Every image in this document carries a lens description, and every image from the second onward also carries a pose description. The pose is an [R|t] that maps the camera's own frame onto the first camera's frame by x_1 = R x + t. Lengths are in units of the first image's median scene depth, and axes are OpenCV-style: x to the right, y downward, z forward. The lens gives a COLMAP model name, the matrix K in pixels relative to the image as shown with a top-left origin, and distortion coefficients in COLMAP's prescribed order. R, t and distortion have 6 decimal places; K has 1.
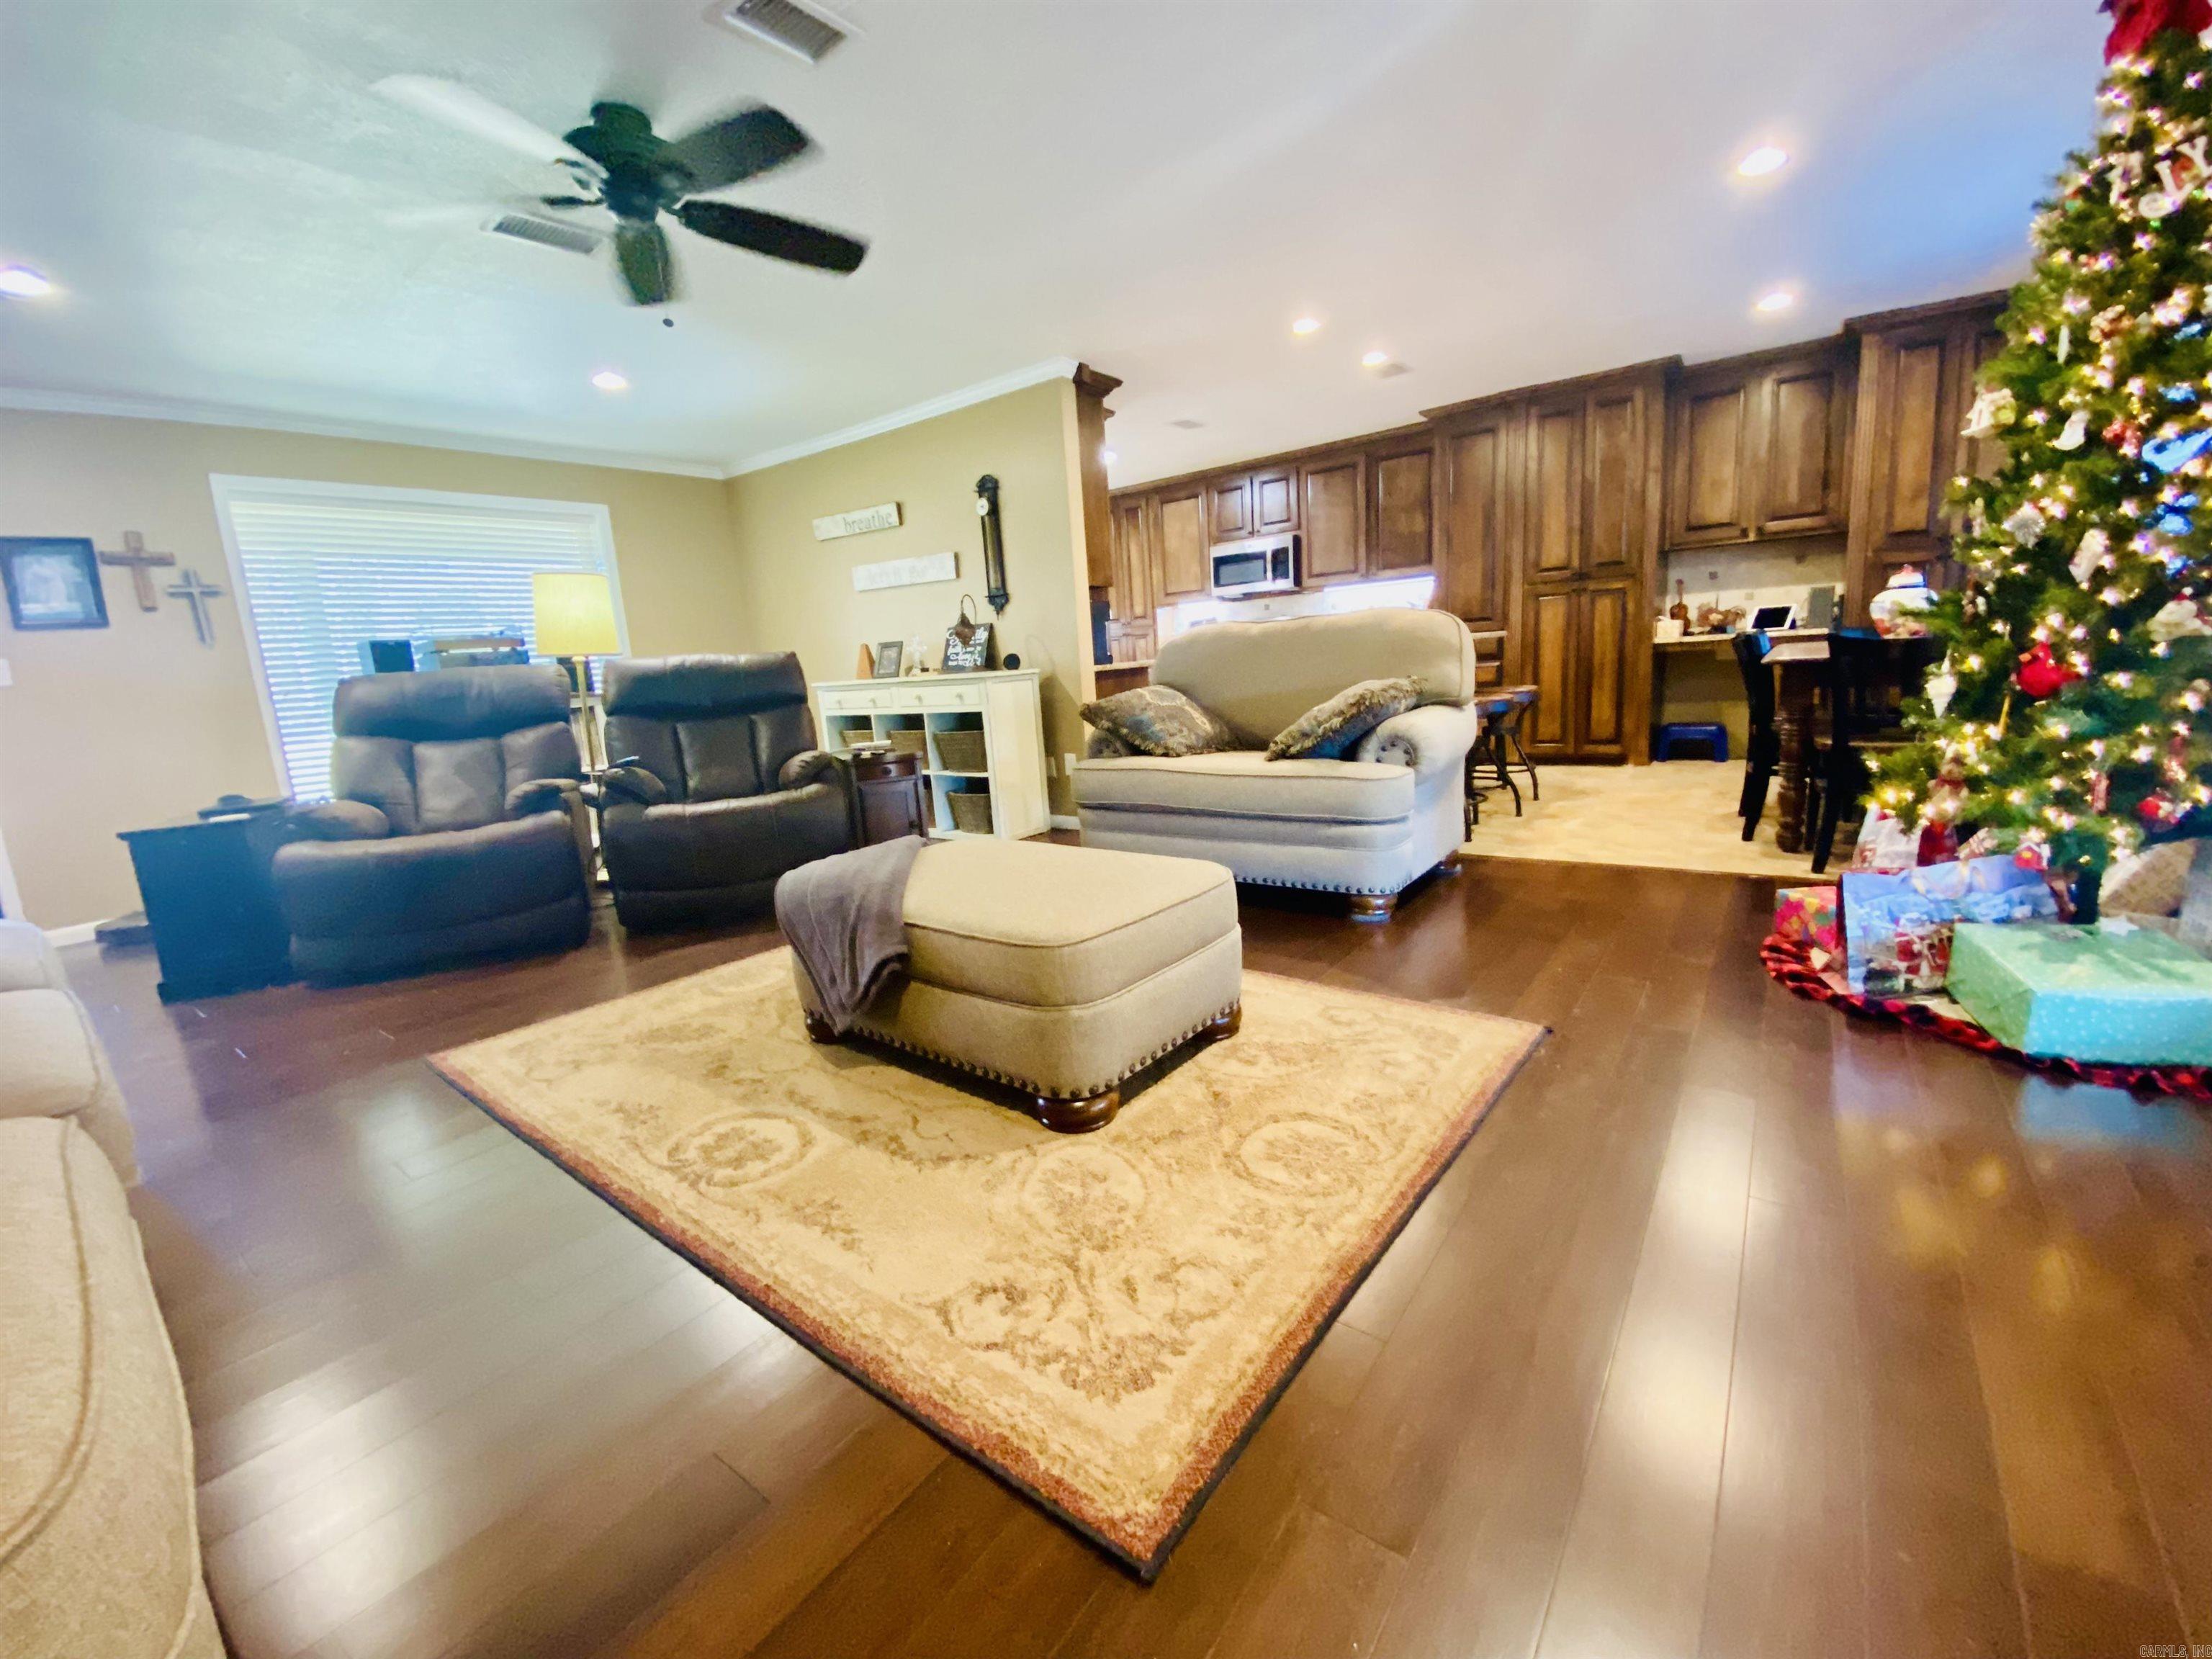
lens RADIAL K [[909.9, 0, 1106.0], [0, 909.9, 829.5], [0, 0, 1]] dist [0.010278, -0.014308]
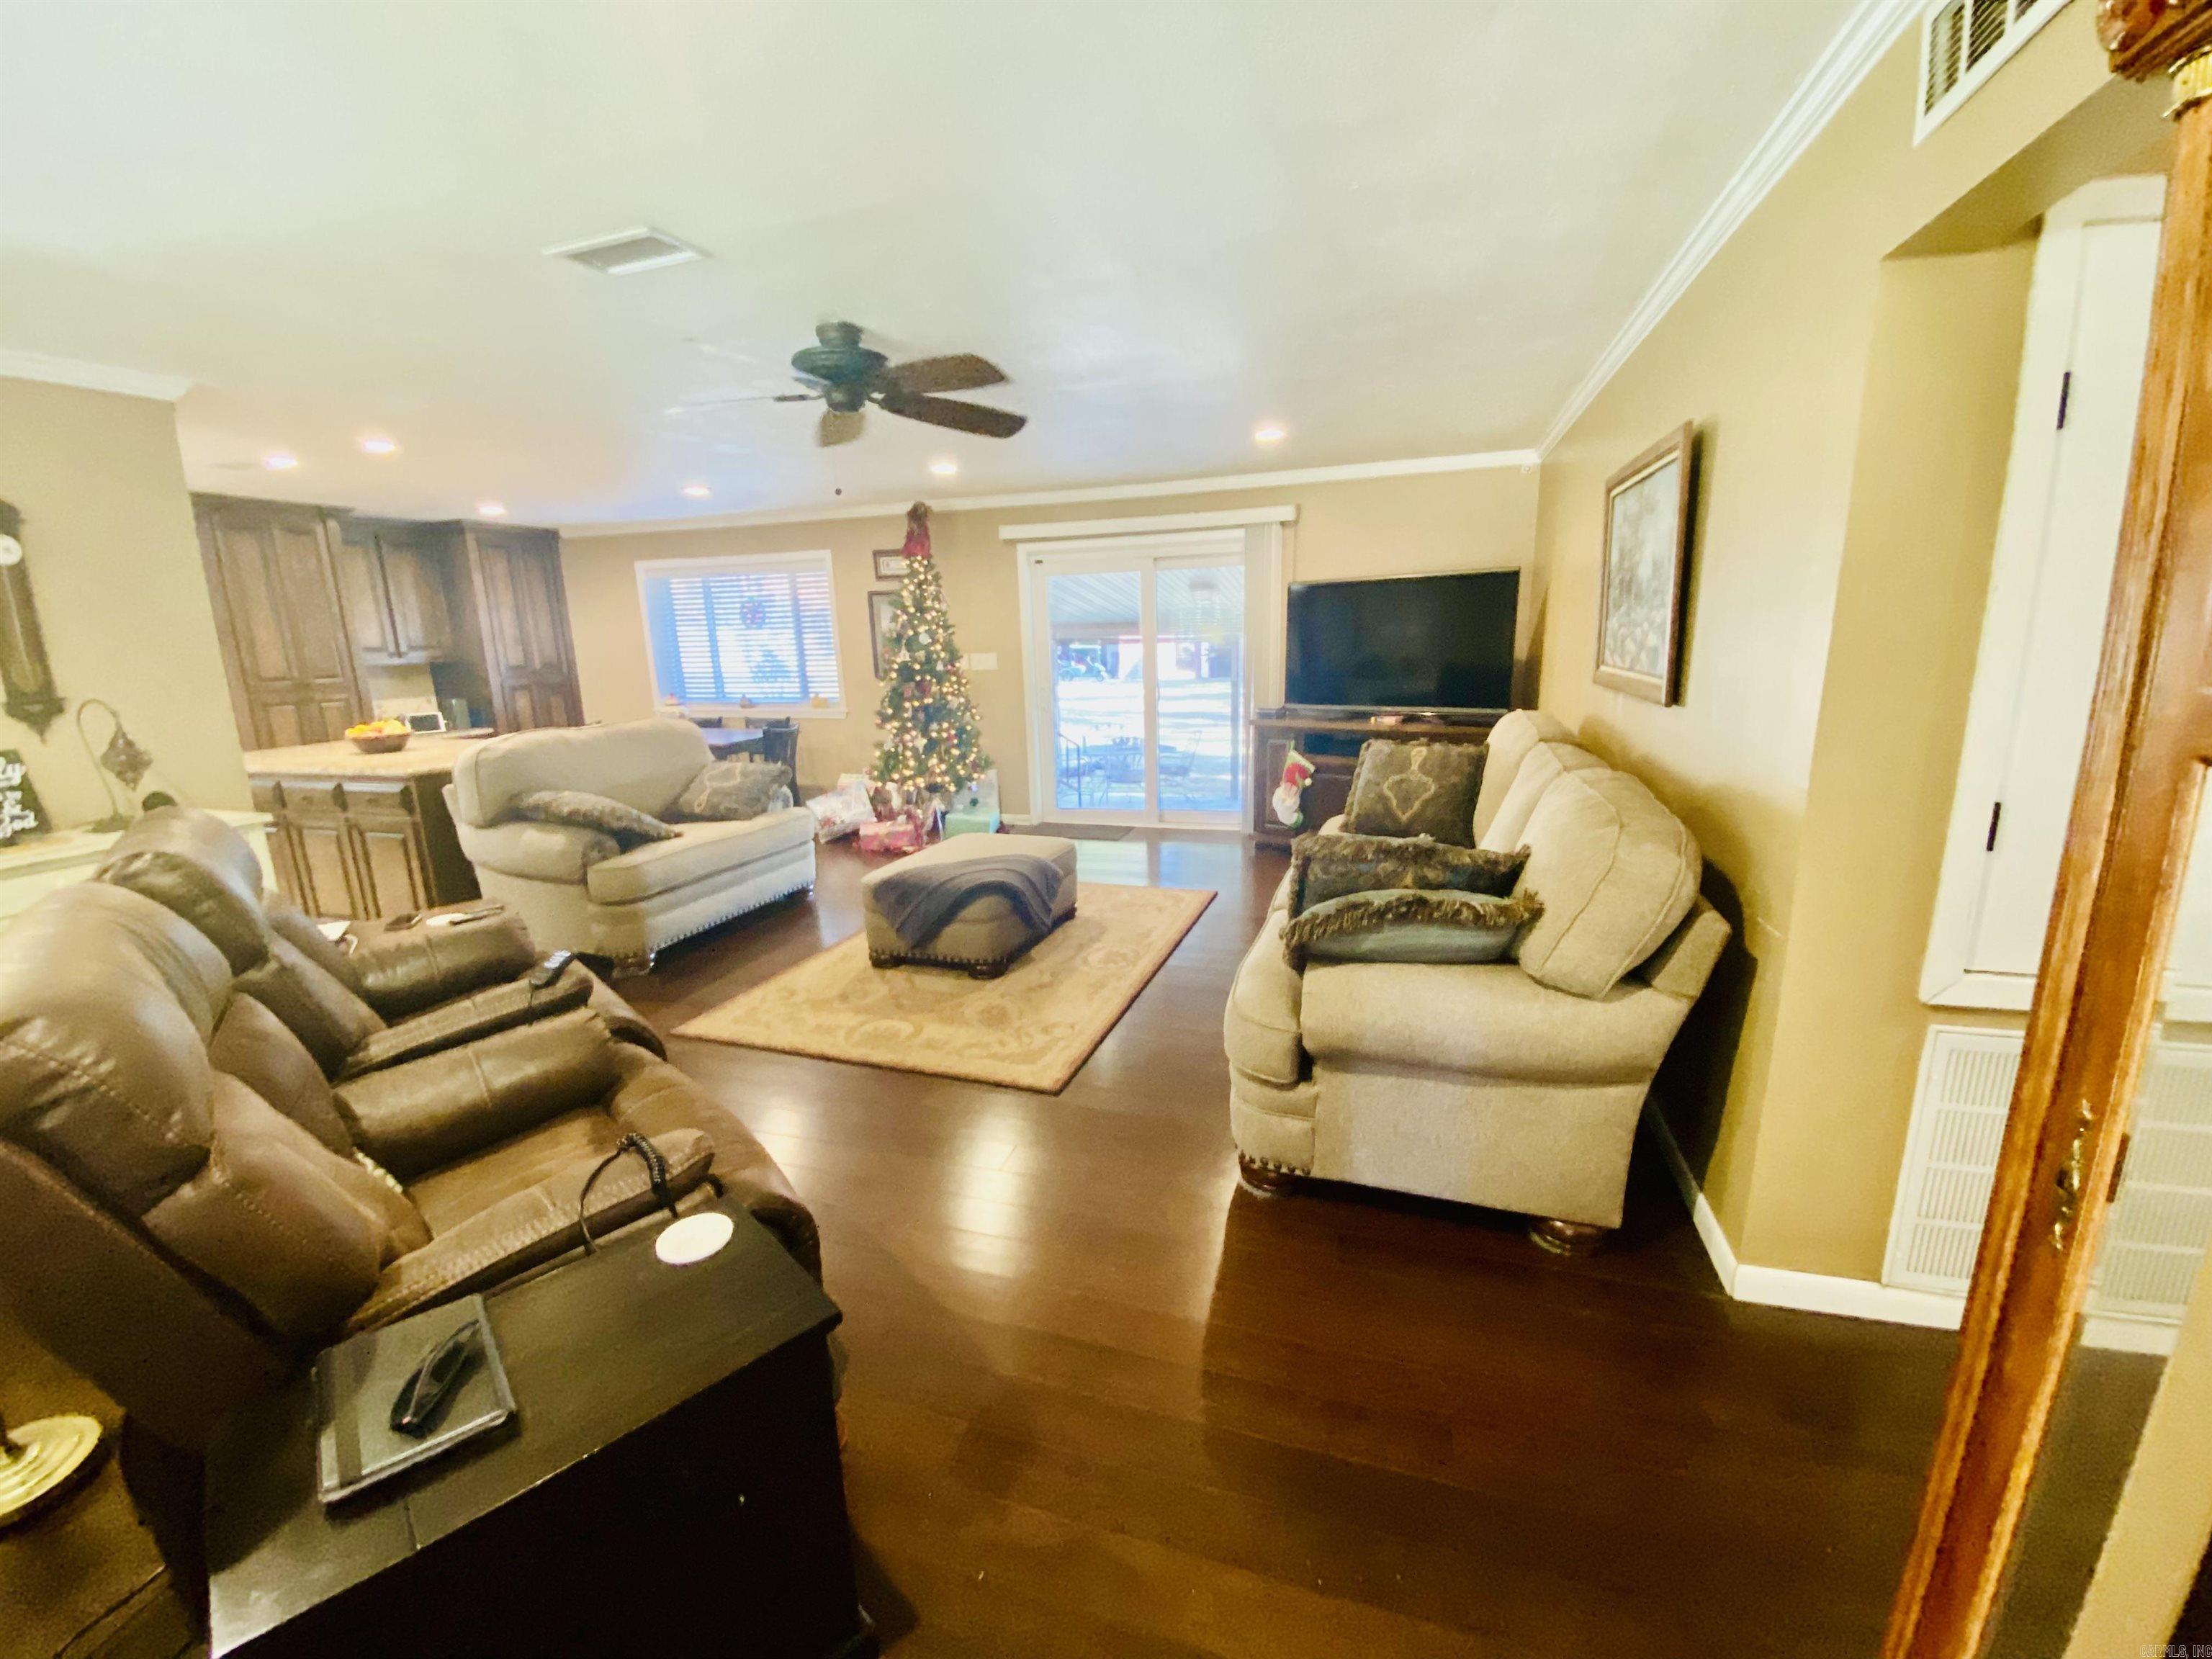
lens RADIAL K [[909.9, 0, 1106.0], [0, 909.9, 829.5], [0, 0, 1]] dist [0.010278, -0.014308]
pose [[-0.330971, -0.121540, 0.935781, -0.793302], [0.218187, 0.954942, 0.201198, -0.132801], [-0.918070, 0.270766, -0.289540, 0.508253]]
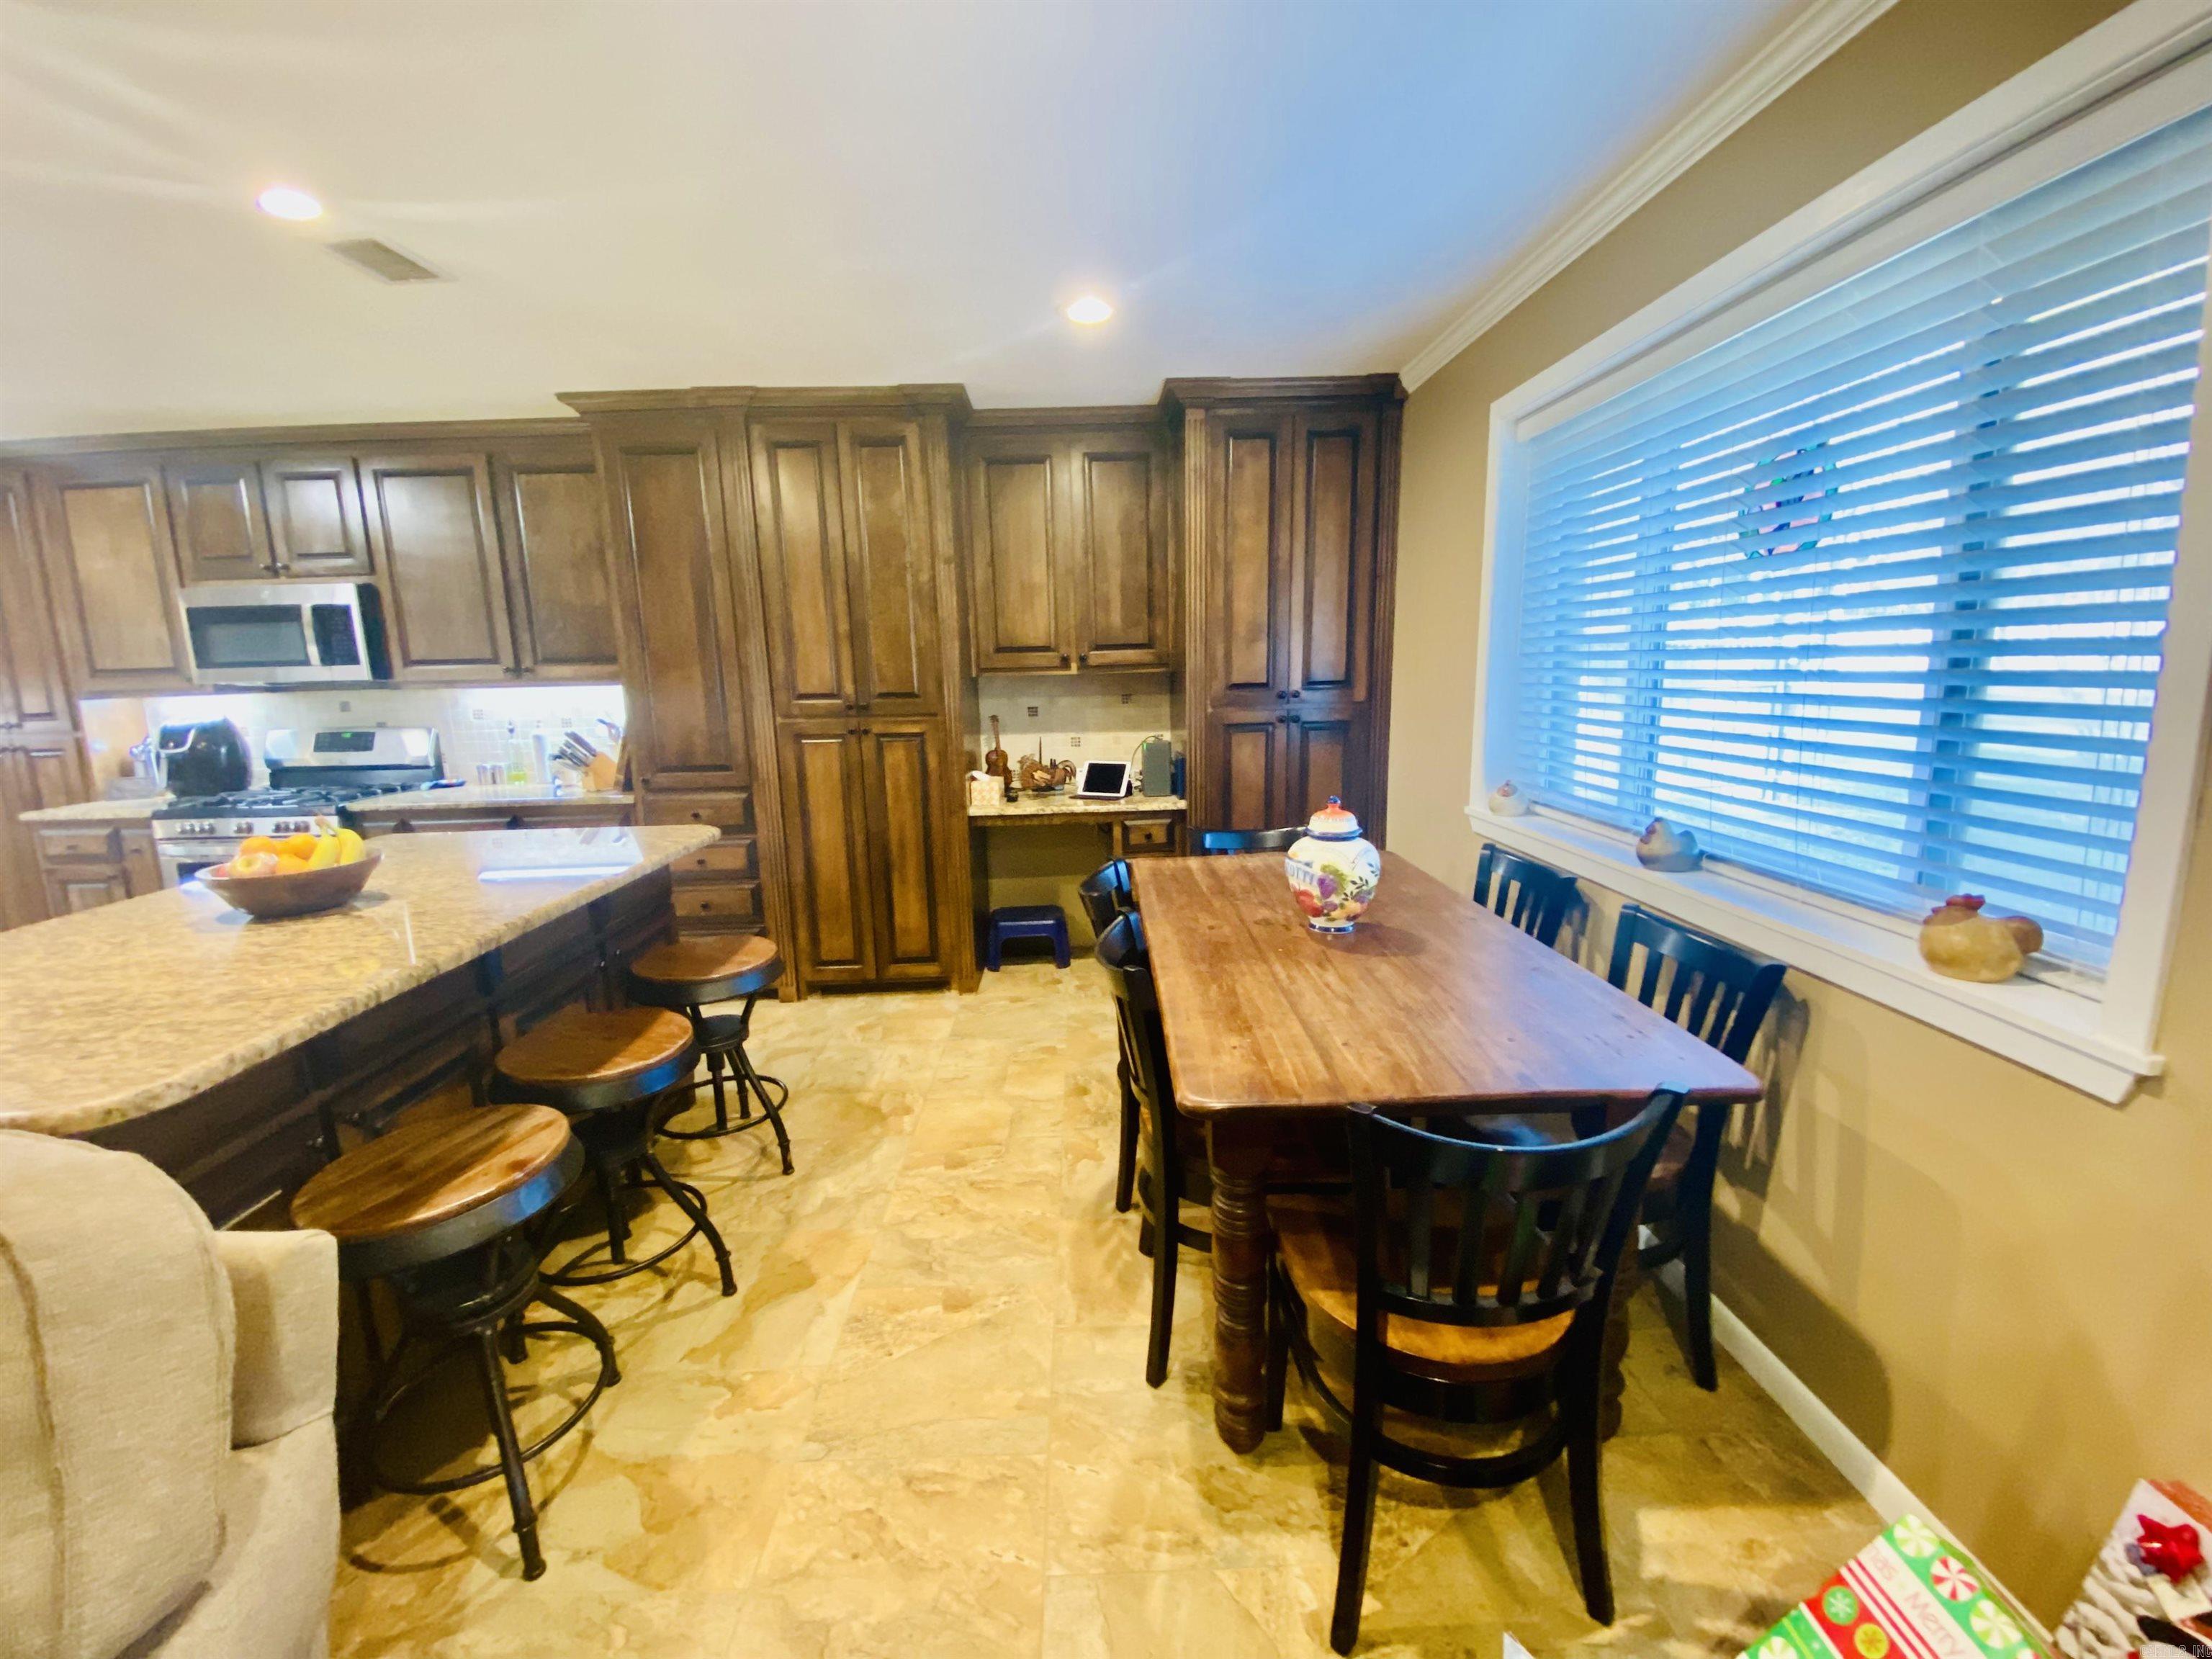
lens RADIAL K [[885.2, 0, 1111.5], [0, 885.2, 856.4], [0, 0, 1]] dist [0.025962, -0.018267]
pose [[0.781987, -0.078174, 0.618372, 0.272631], [0.083355, 0.996308, 0.020543, -0.176790], [-0.617695, 0.035480, 0.785617, 0.414934]]
